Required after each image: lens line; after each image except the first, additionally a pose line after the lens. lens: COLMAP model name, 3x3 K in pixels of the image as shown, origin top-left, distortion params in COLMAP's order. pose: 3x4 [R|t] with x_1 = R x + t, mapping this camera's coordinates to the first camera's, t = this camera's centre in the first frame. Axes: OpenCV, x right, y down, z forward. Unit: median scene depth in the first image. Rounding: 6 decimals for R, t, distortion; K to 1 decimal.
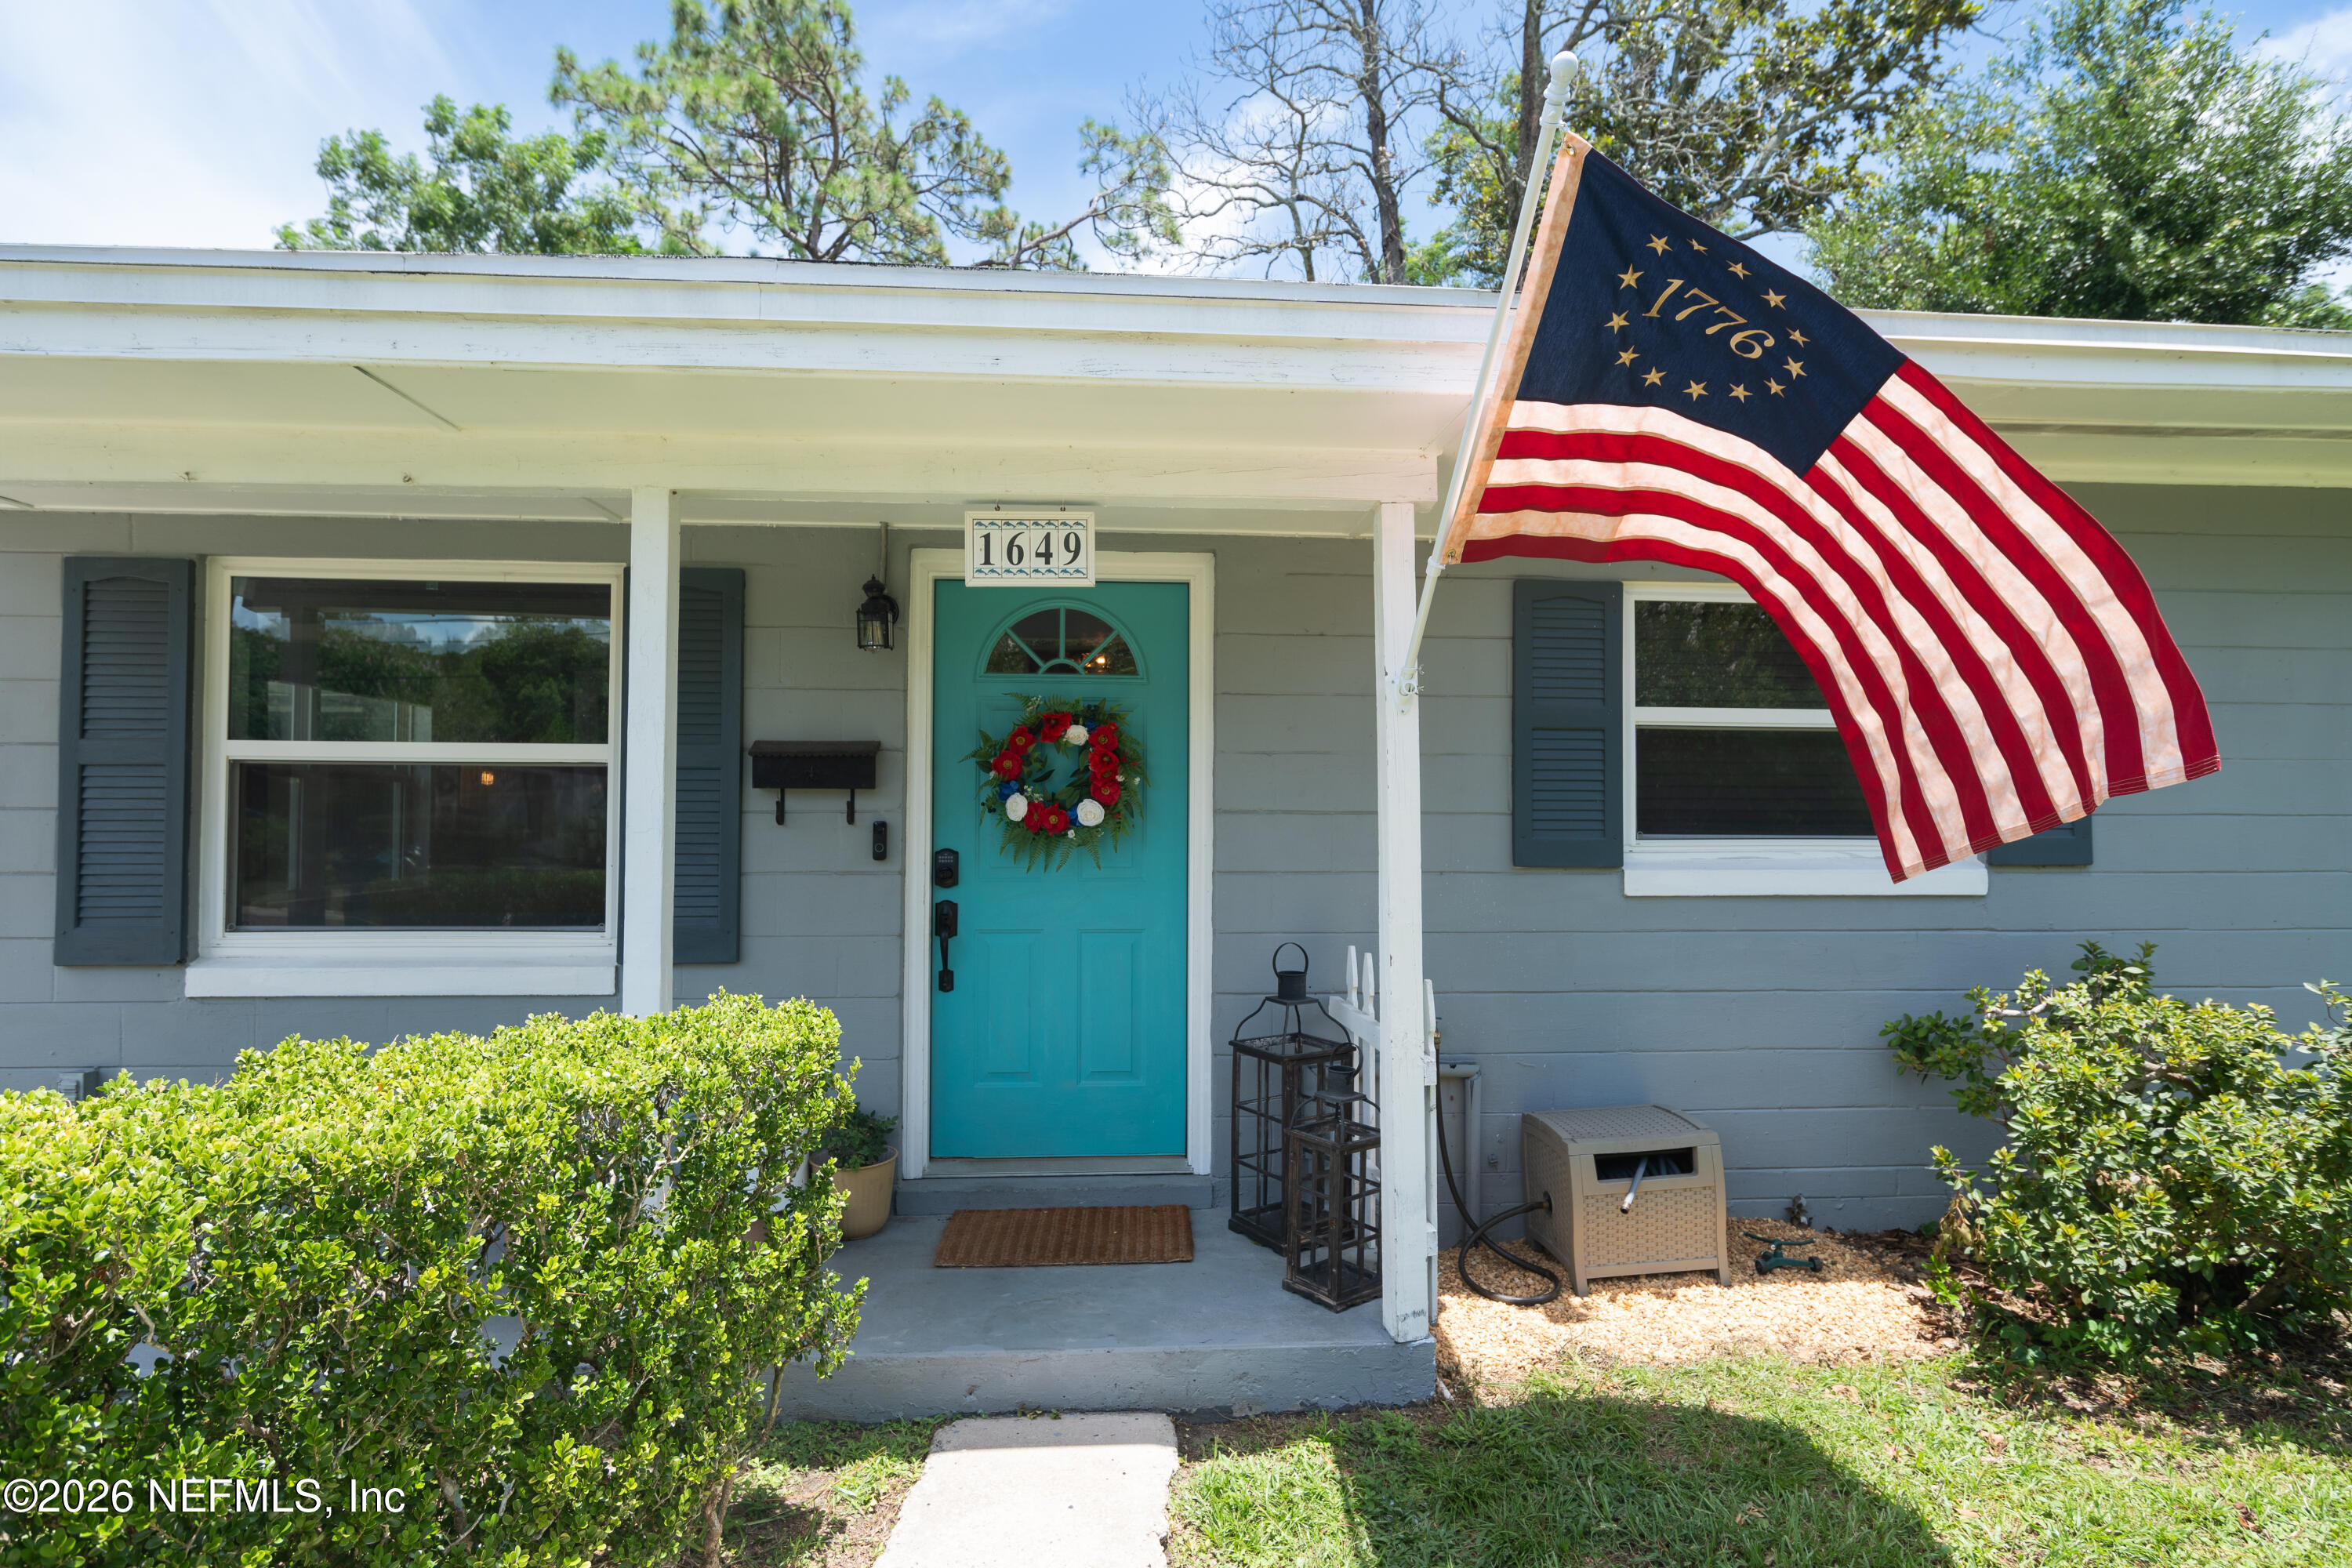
lens RADIAL K [[1131.2, 0, 1185.4], [0, 1131.2, 781.6], [0, 0, 1]] dist [0.011752, -0.000286]
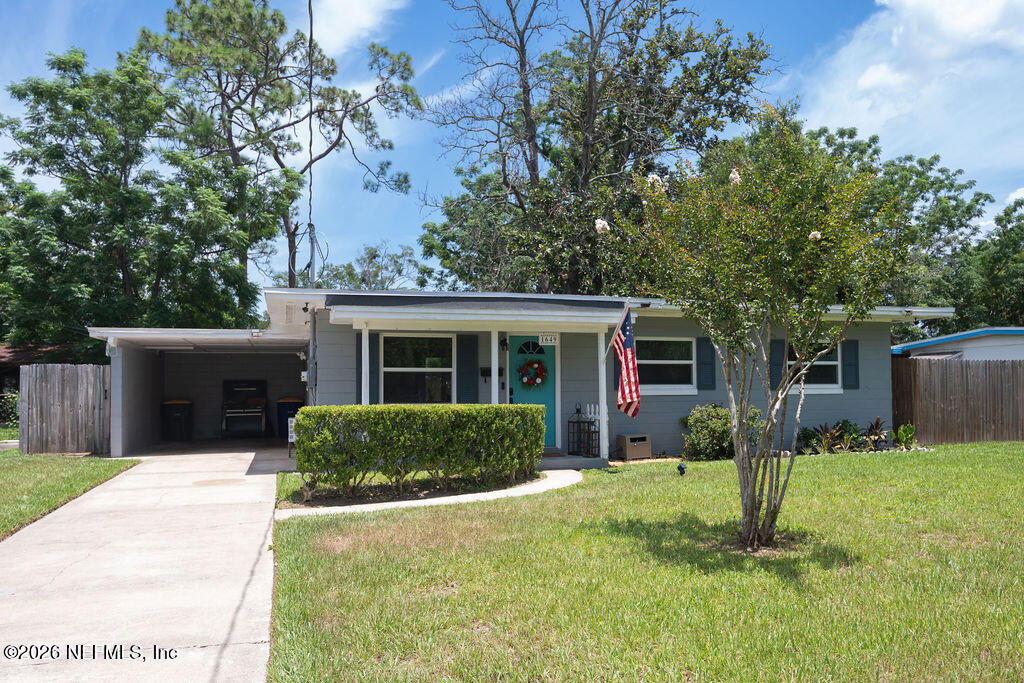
lens RADIAL K [[725.2, 0, 507.3], [0, 725.2, 348.2], [0, 0, 1]] dist [0.009225, -0.001439]
pose [[0.978857, 0.002411, 0.204530, -0.341694], [0.004191, 0.999484, -0.031839, -0.005824], [-0.204501, 0.032023, 0.978342, -0.849186]]
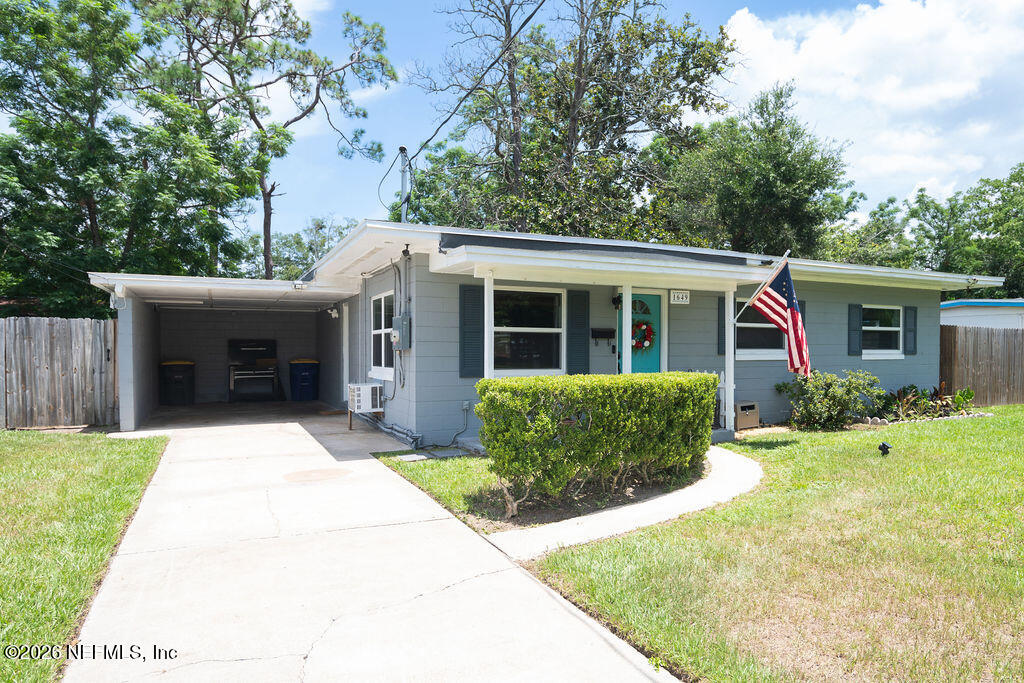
lens RADIAL K [[608.3, 0, 520.8], [0, 608.3, 344.7], [0, 0, 1]] dist [0.006776, -0.004656]
pose [[0.933107, 0.001678, 0.359596, -0.557084], [-0.007991, 0.999839, 0.016070, -0.001896], [-0.359511, -0.017869, 0.932970, -0.444860]]
